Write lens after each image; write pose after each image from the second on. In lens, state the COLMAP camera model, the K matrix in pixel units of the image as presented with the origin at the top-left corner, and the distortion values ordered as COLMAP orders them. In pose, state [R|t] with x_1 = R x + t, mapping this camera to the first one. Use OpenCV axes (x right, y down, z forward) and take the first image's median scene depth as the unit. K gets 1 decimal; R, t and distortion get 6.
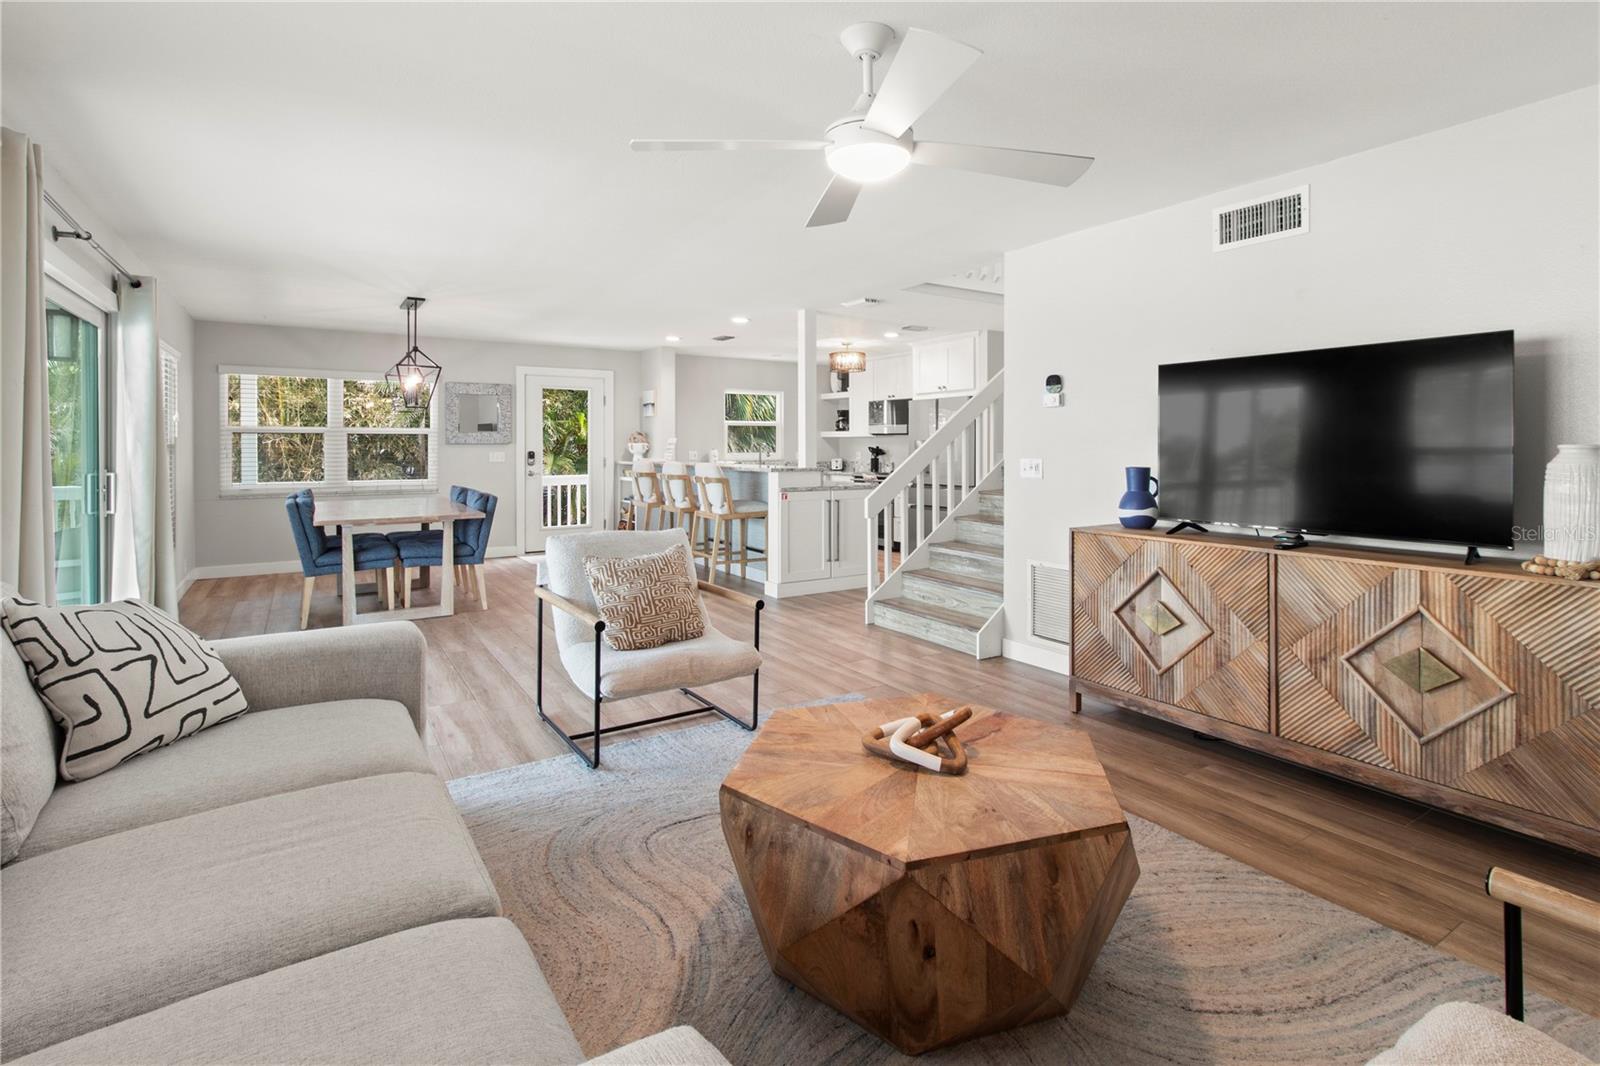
lens RADIAL K [[752.8, 0, 805.3], [0, 752.8, 449.6], [0, 0, 1]] dist [0.005052, -0.001155]
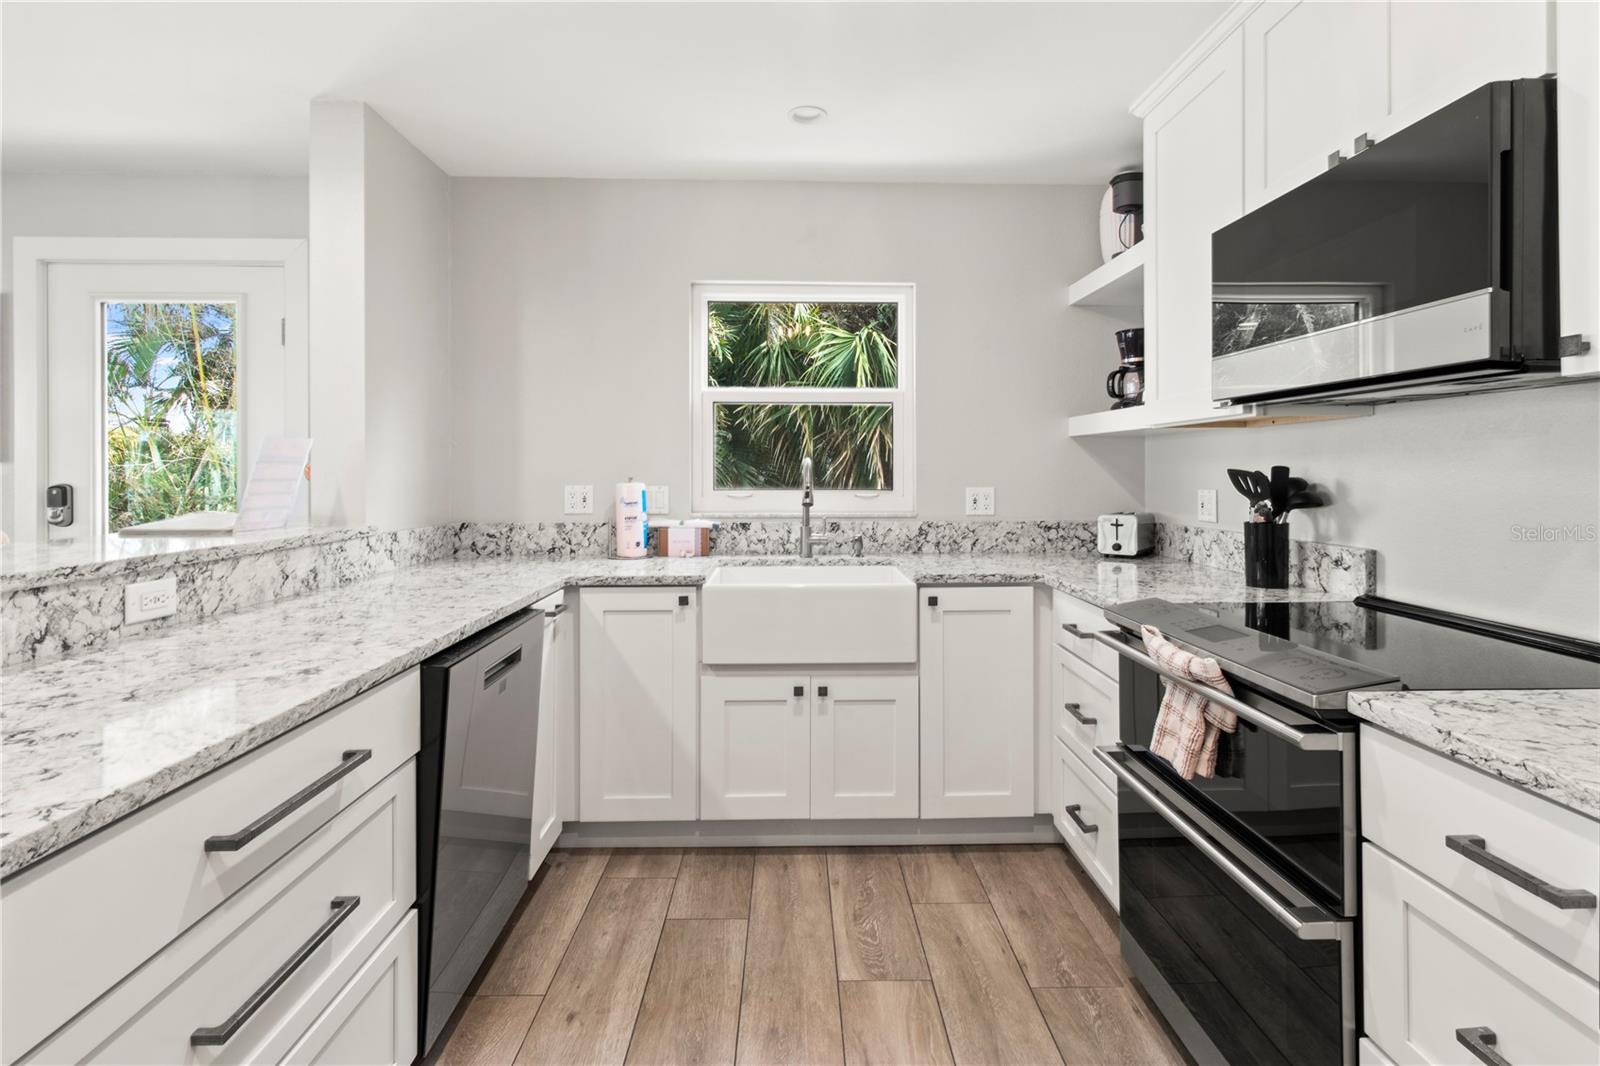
lens RADIAL K [[752.8, 0, 816.5], [0, 752.8, 472.0], [0, 0, 1]] dist [0.005052, -0.001155]
pose [[0.852397, -0.002198, -0.522890, 0.112311], [-0.000427, 0.999988, -0.004898, -0.002182], [0.522894, 0.004398, 0.852386, 0.883623]]
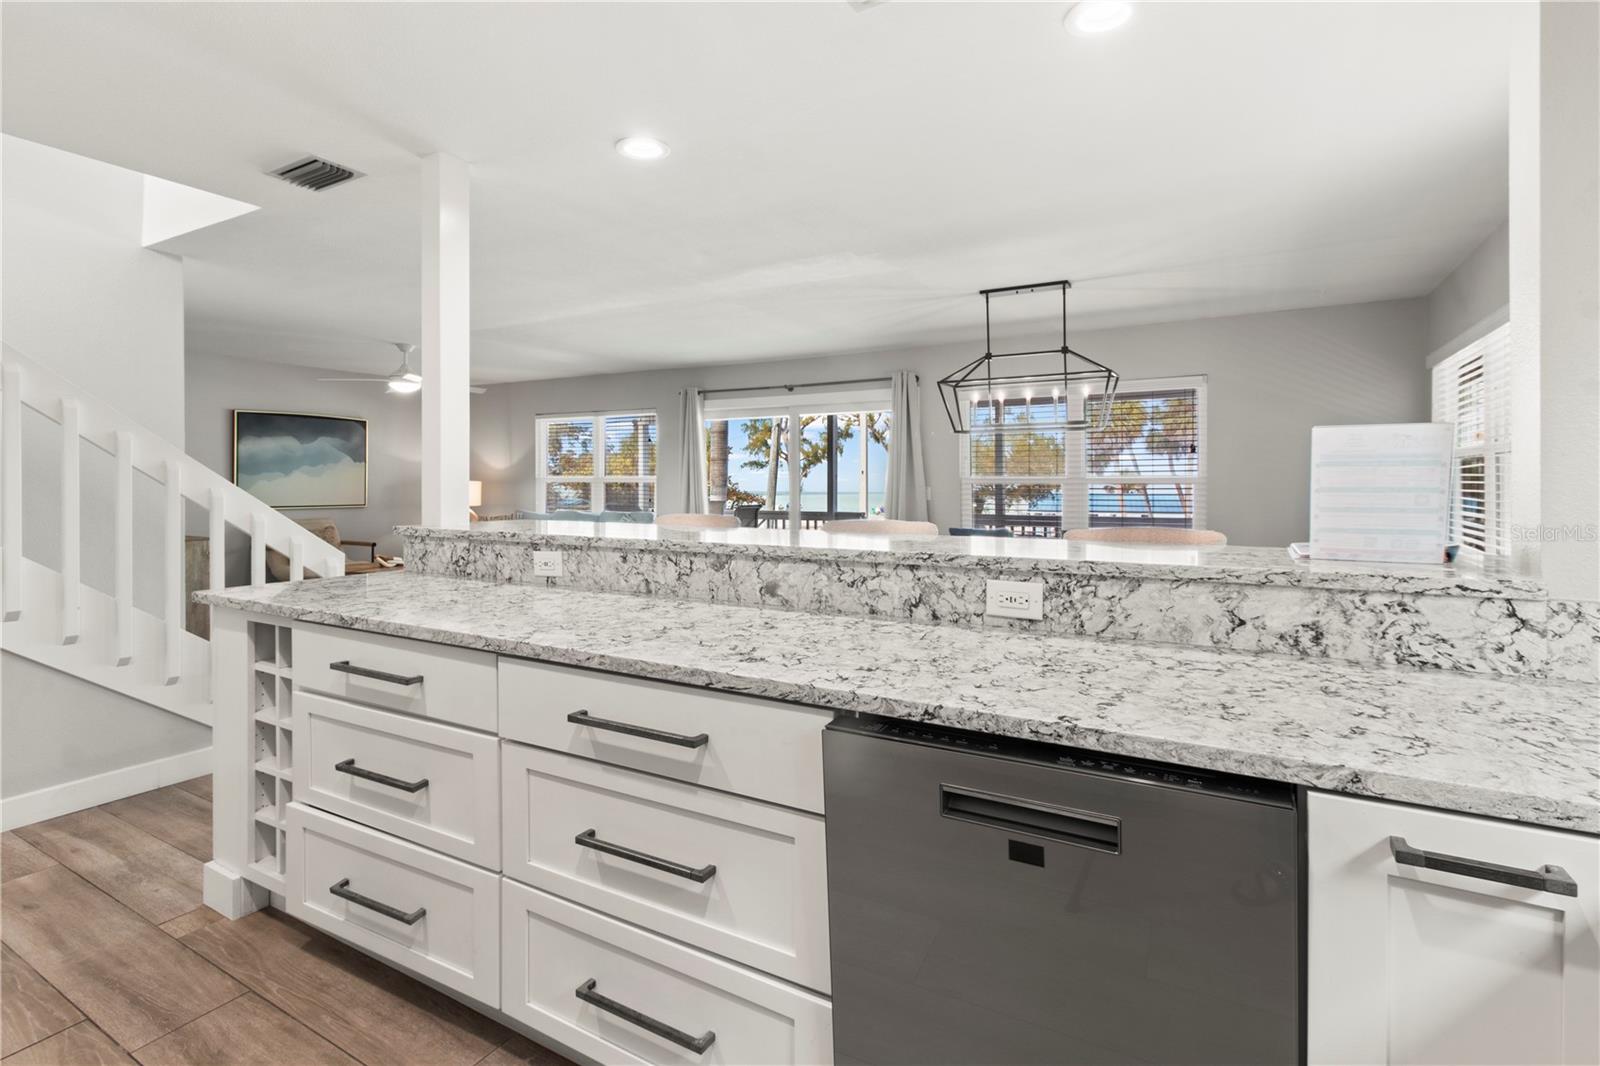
lens RADIAL K [[752.8, 0, 826.5], [0, 752.8, 485.1], [0, 0, 1]] dist [0.005052, -0.001155]
pose [[-0.884594, -0.004484, -0.466340, 0.012138], [-0.006912, 0.999970, 0.003496, -0.001757], [0.466310, 0.006316, -0.884599, 1.105384]]
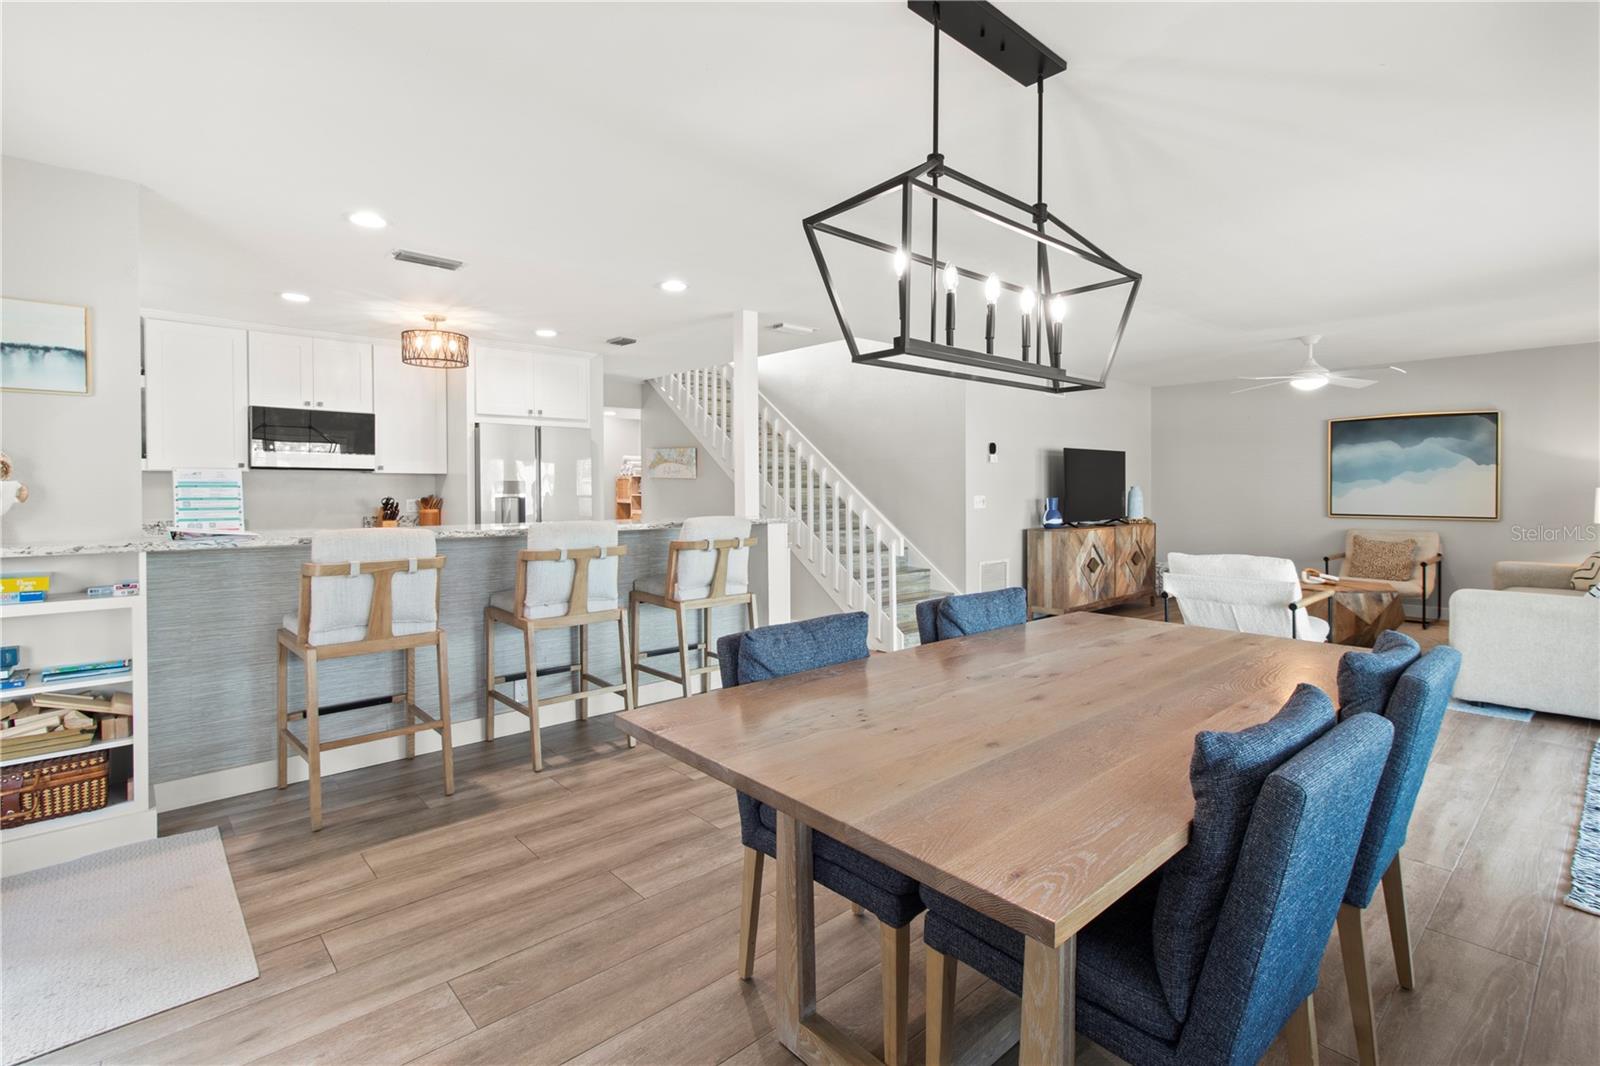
lens RADIAL K [[752.8, 0, 815.9], [0, 752.8, 495.4], [0, 0, 1]] dist [0.005052, -0.001155]
pose [[-0.160567, -0.010978, 0.986964, -0.577433], [0.005893, 0.999910, 0.012081, -0.005098], [-0.987007, 0.007756, -0.160488, 0.782552]]
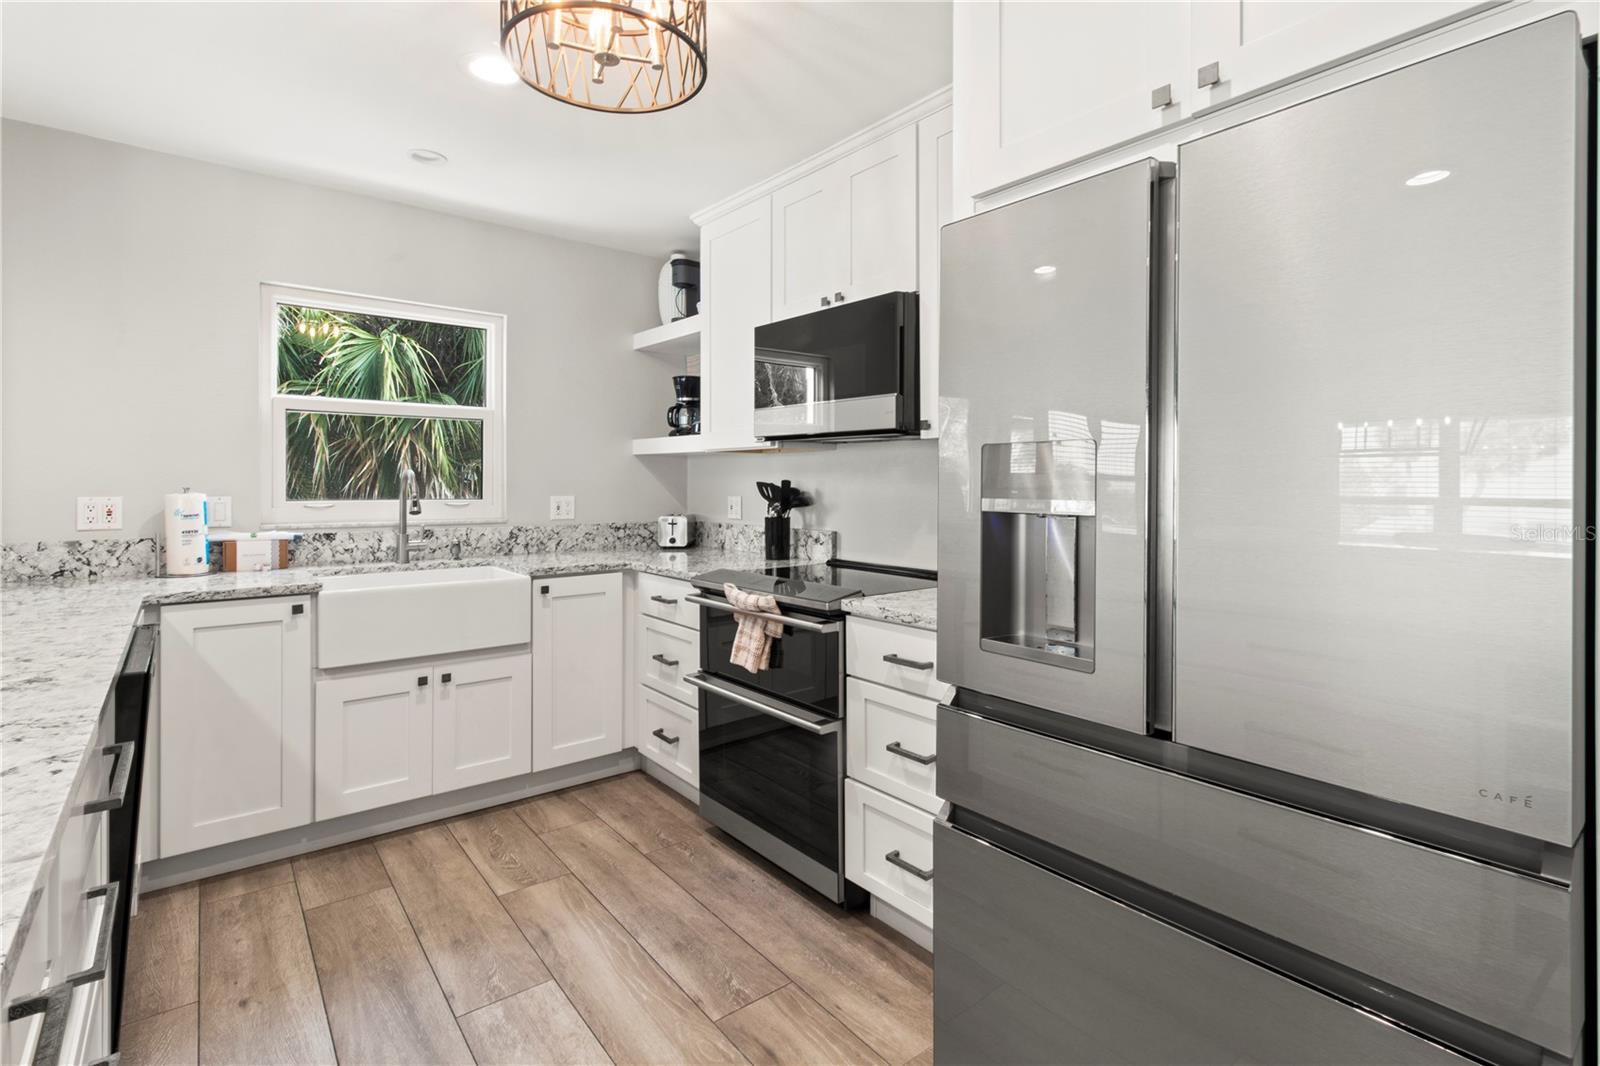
lens RADIAL K [[752.8, 0, 806.7], [0, 752.8, 484.9], [0, 0, 1]] dist [0.005052, -0.001155]
pose [[0.995331, 0.002065, 0.096503, 0.086643], [-0.001870, 0.999996, -0.002104, -0.002188], [-0.096507, 0.001914, 0.995330, 0.795721]]
